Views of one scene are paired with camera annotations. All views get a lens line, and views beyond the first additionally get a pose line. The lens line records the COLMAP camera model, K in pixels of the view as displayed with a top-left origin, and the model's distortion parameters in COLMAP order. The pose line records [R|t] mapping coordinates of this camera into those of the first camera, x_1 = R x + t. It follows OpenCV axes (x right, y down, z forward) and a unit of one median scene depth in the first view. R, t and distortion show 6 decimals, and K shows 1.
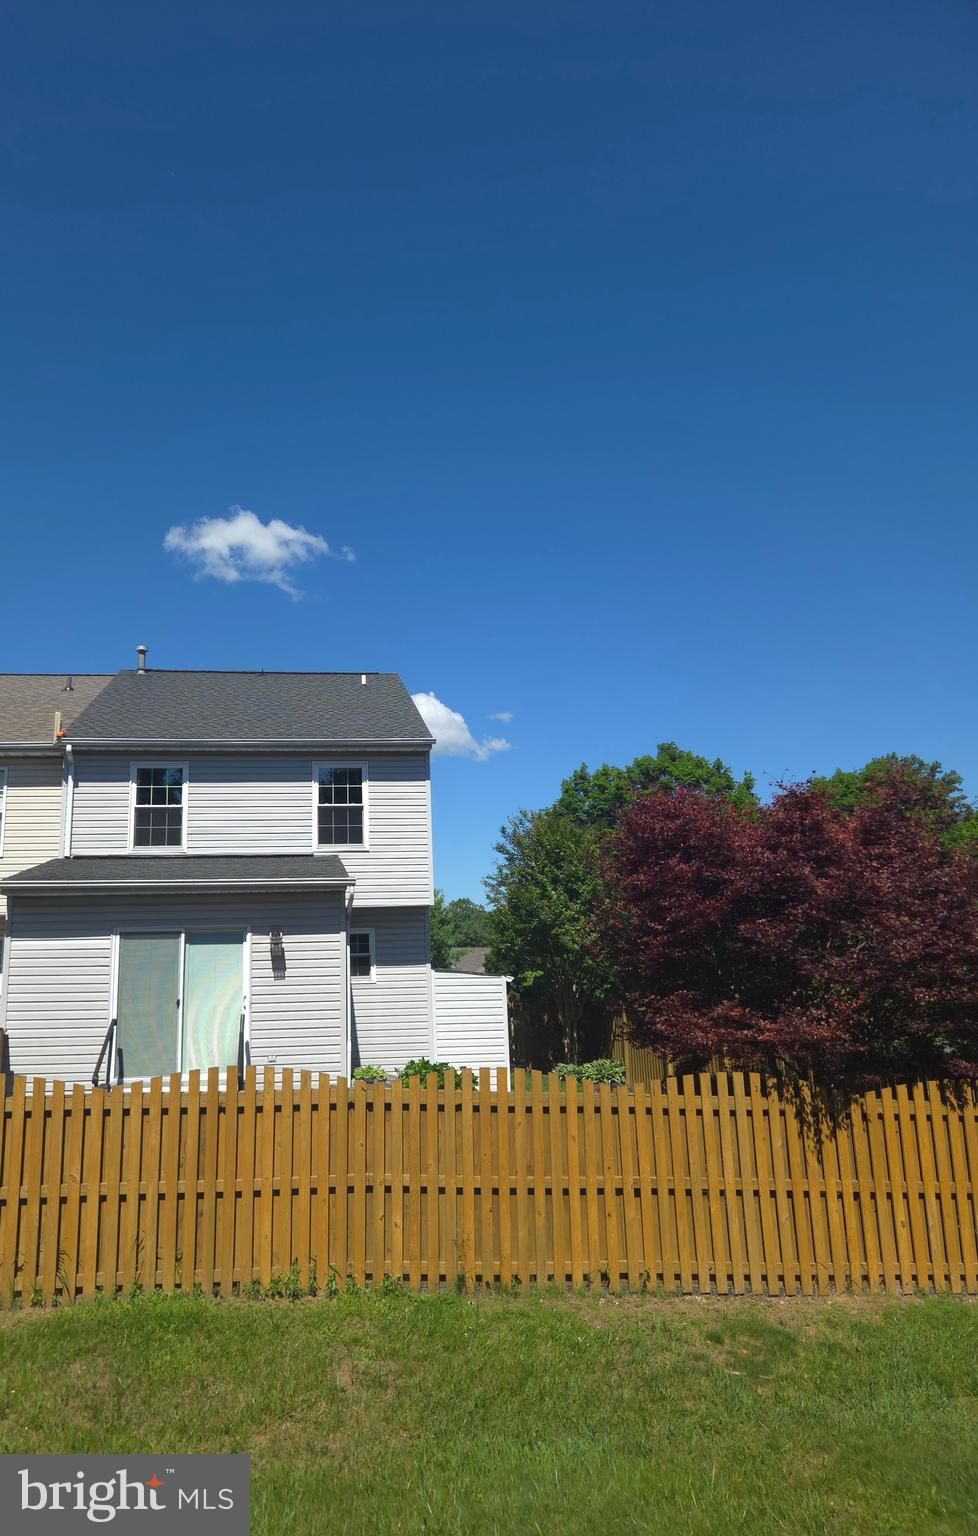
lens RADIAL K [[1037.0, 0, 404.4], [0, 1037.0, 747.8], [0, 0, 1]] dist [0.047038, -0.002160]
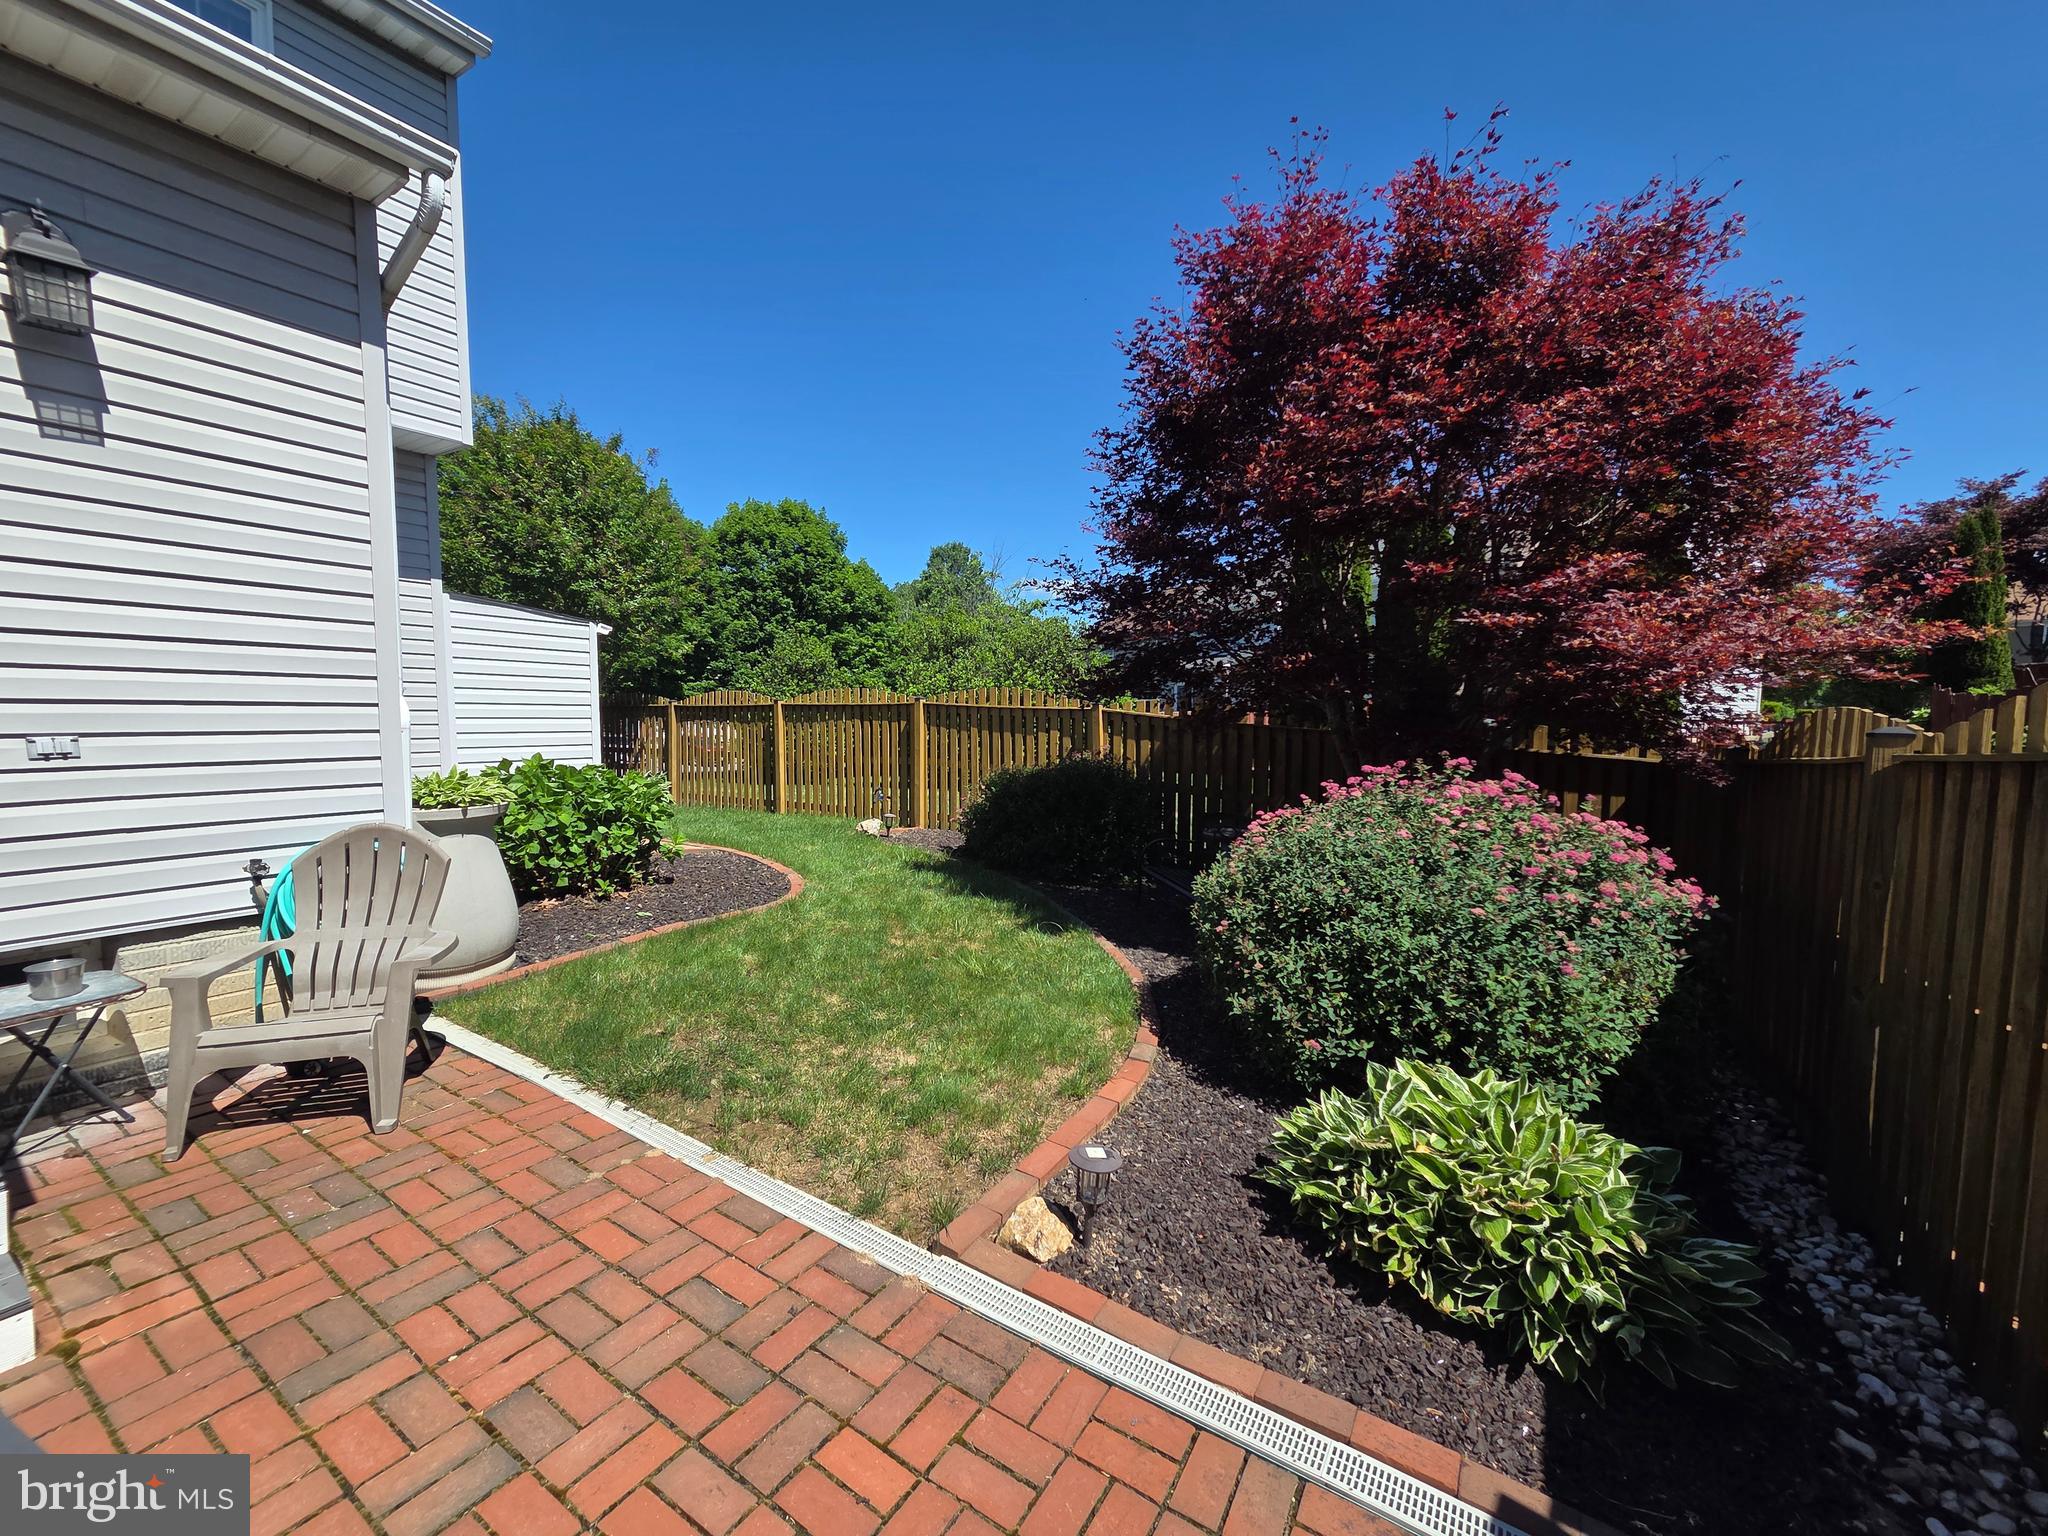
lens RADIAL K [[831.0, 0, 1022.7], [0, 831.0, 780.1], [0, 0, 1]] dist [0.004832, -0.001034]
pose [[0.628541, -0.031896, 0.777122, -0.110224], [-0.184183, 0.964635, 0.188560, 0.182010], [-0.755654, -0.261651, 0.600438, 0.565766]]
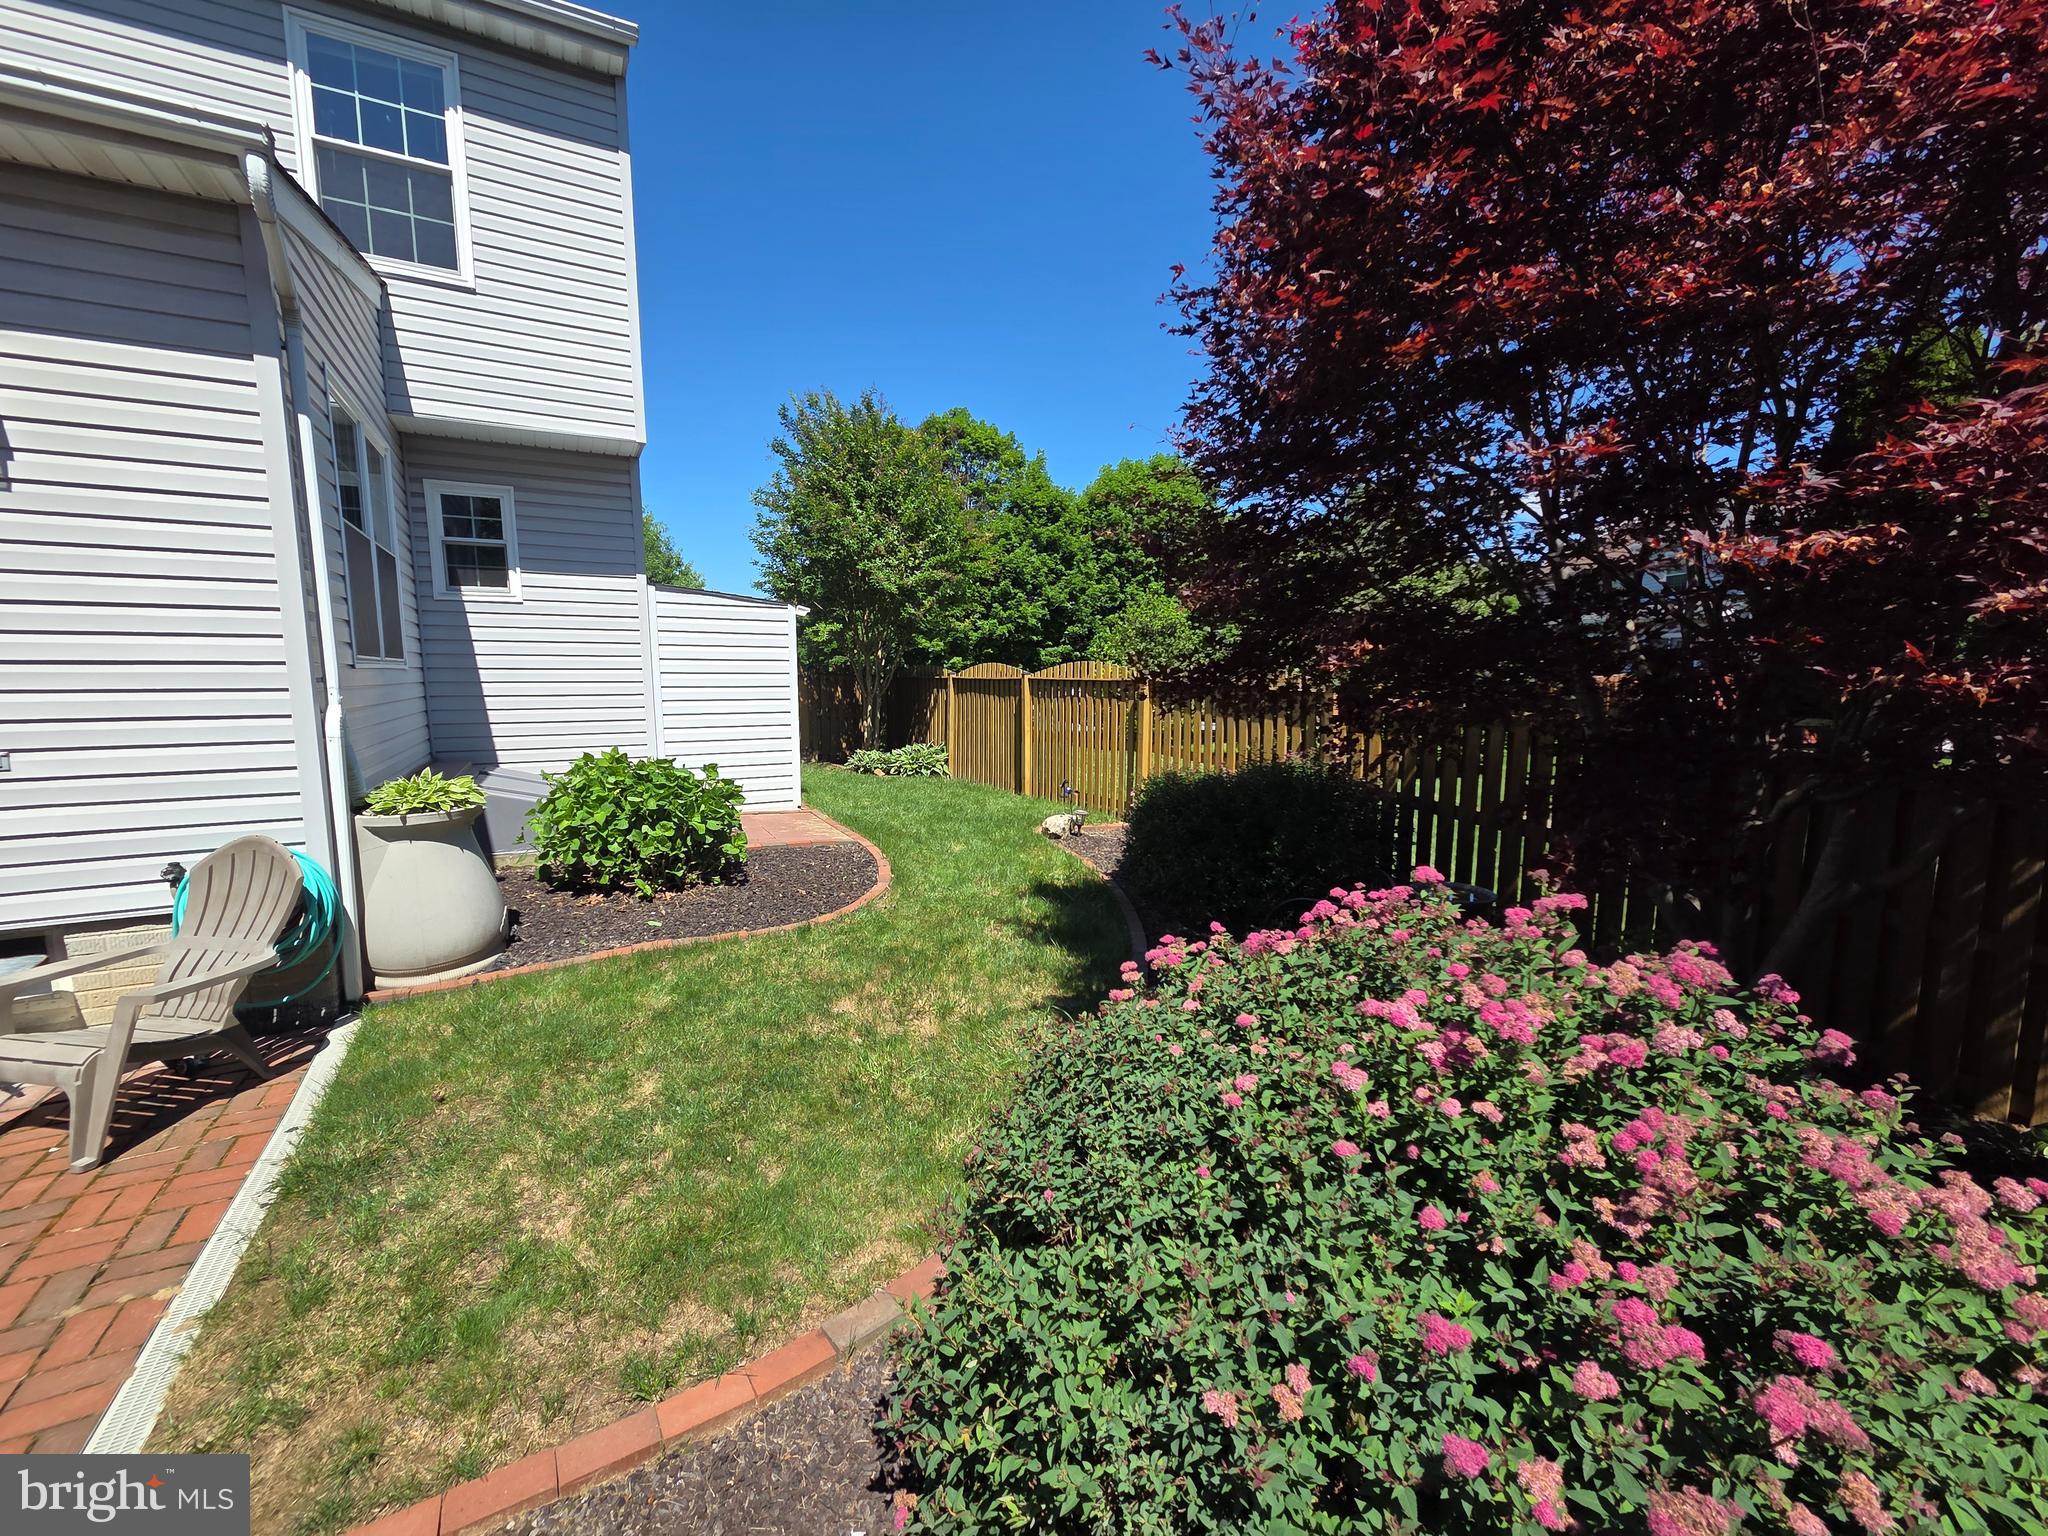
lens RADIAL K [[831.0, 0, 1022.7], [0, 831.0, 780.1], [0, 0, 1]] dist [0.004832, -0.001034]
pose [[0.924701, -0.023882, 0.379945, 0.040450], [-0.103456, 0.944707, 0.311169, 0.163049], [-0.366368, -0.327046, 0.871100, 0.558775]]
